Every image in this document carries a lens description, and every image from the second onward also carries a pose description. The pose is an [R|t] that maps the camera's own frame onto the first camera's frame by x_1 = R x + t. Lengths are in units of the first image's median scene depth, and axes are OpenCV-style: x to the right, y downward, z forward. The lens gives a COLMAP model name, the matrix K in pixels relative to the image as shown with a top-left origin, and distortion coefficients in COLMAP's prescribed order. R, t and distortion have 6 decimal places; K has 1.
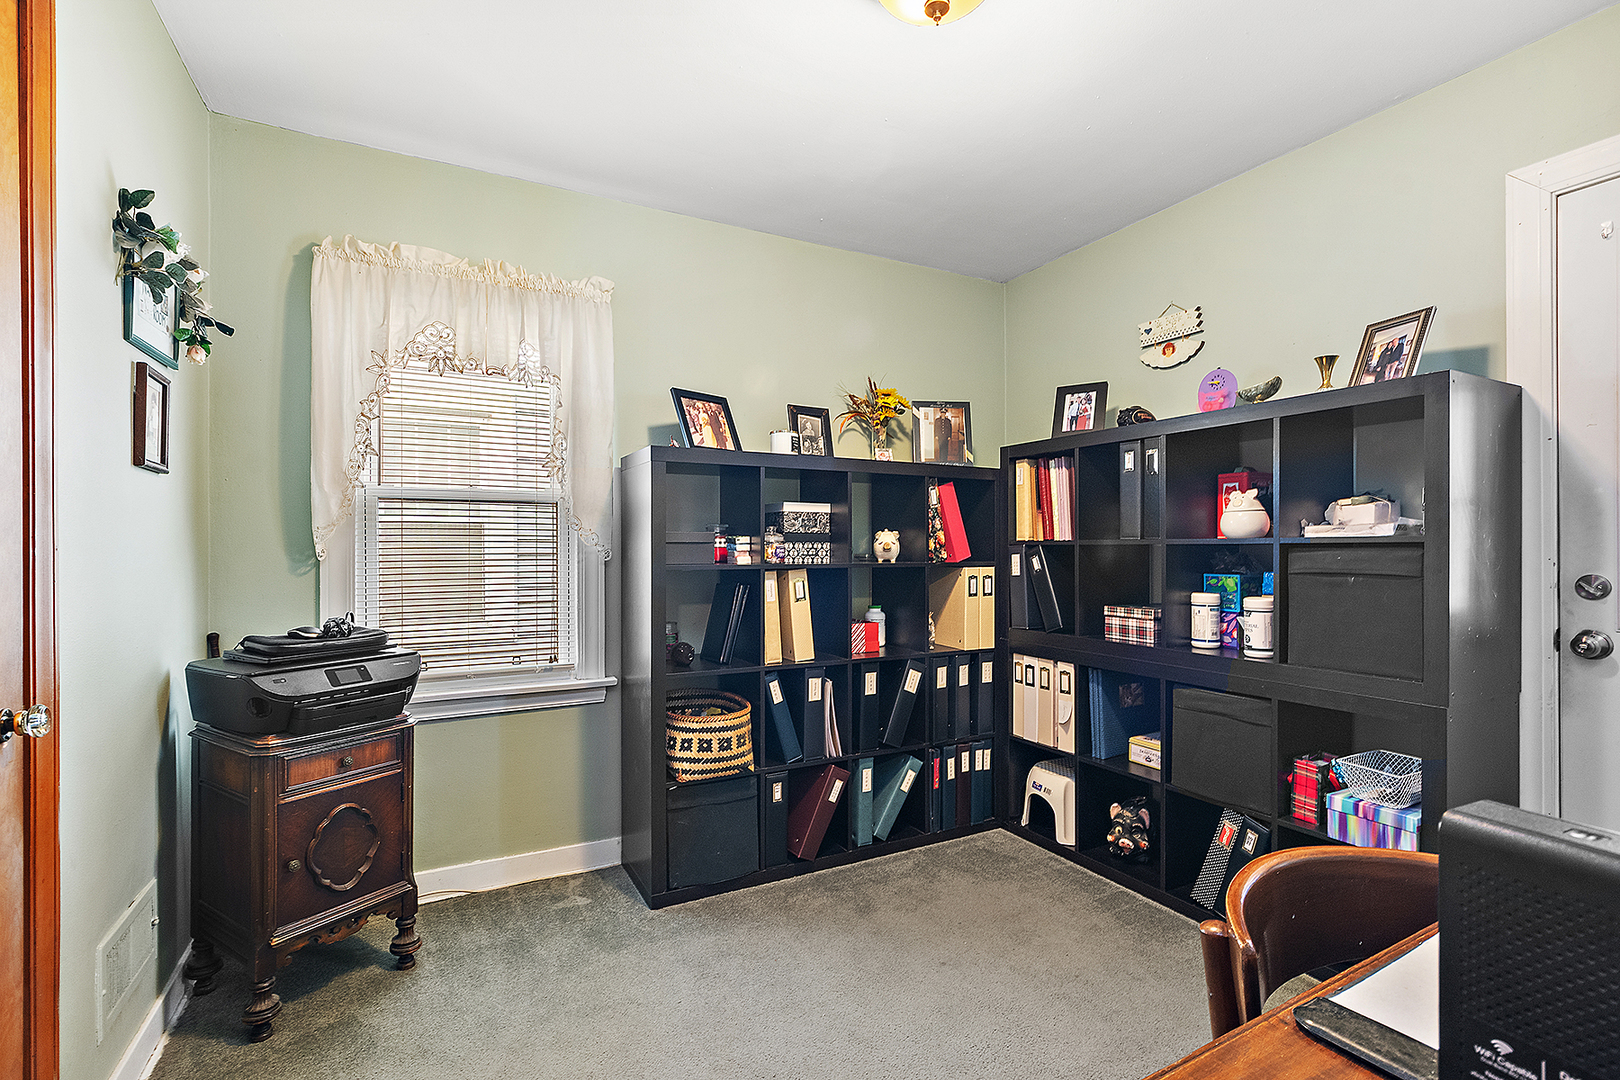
lens RADIAL K [[722.6, 0, 807.3], [0, 722.6, 535.3], [0, 0, 1]] dist [0.001107, 0.000303]
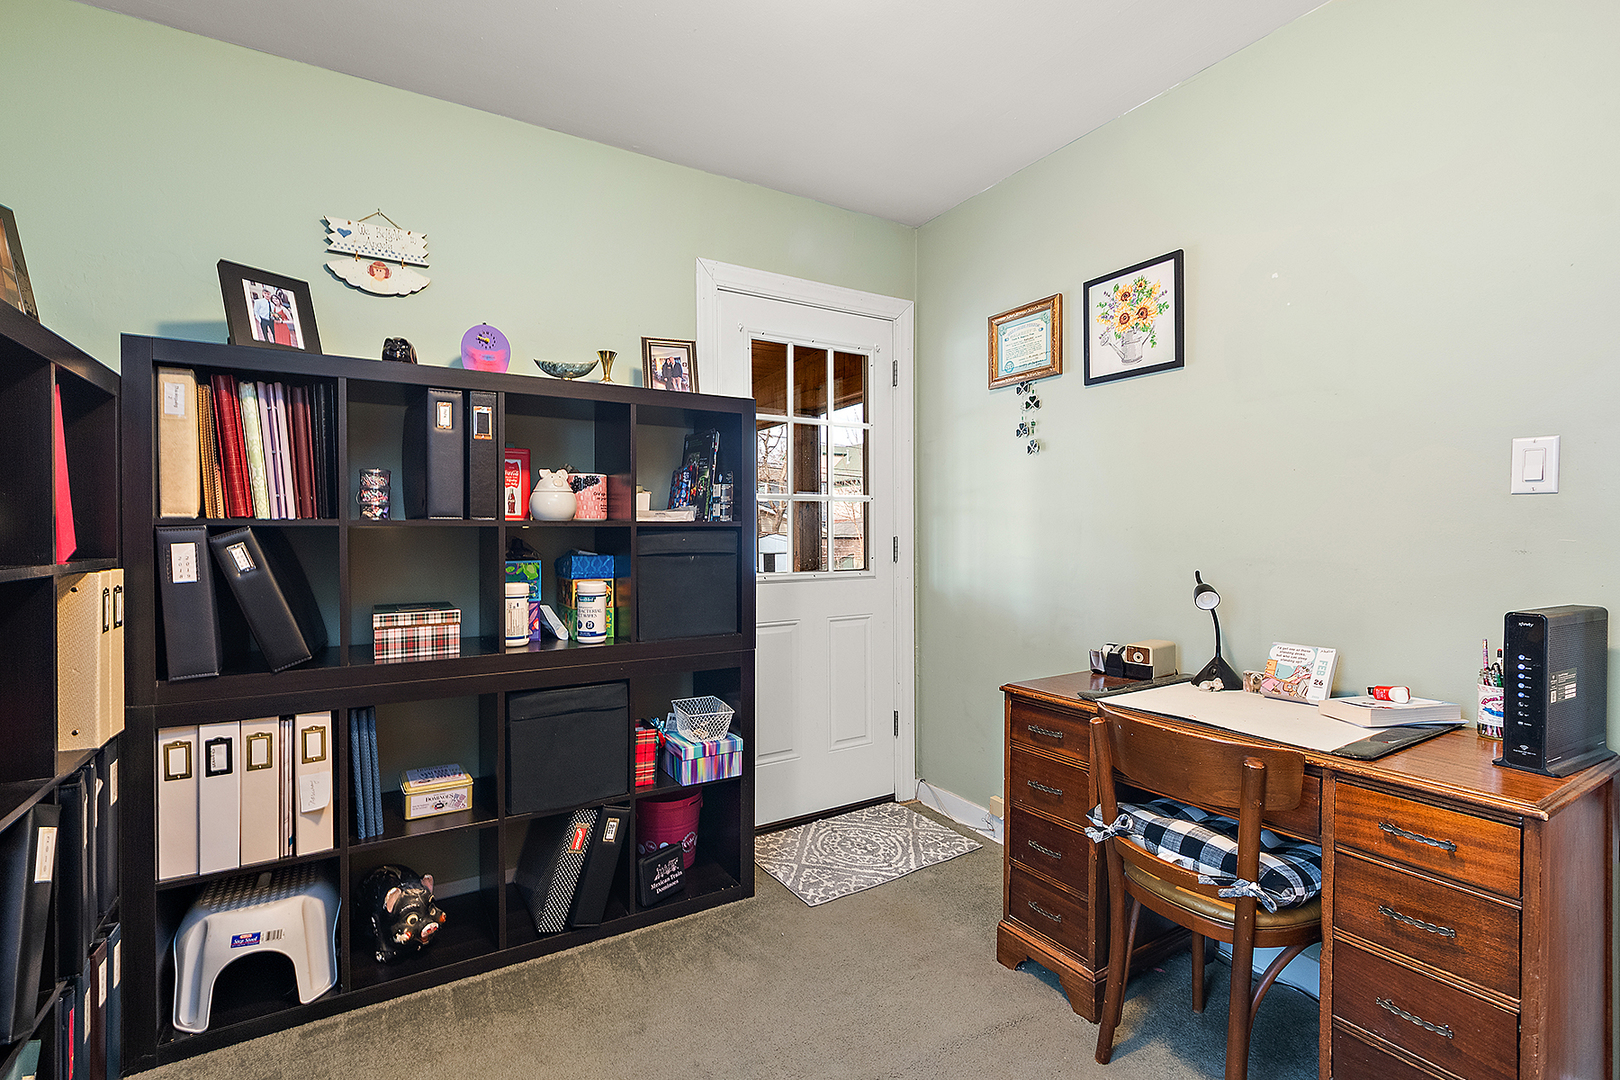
lens RADIAL K [[722.6, 0, 807.3], [0, 722.6, 535.3], [0, 0, 1]] dist [0.001107, 0.000303]
pose [[-0.035989, -0.003208, 0.999347, -0.297770], [-0.015335, 0.999879, 0.002657, 0.013198], [-0.999235, -0.015229, -0.036034, 0.611682]]
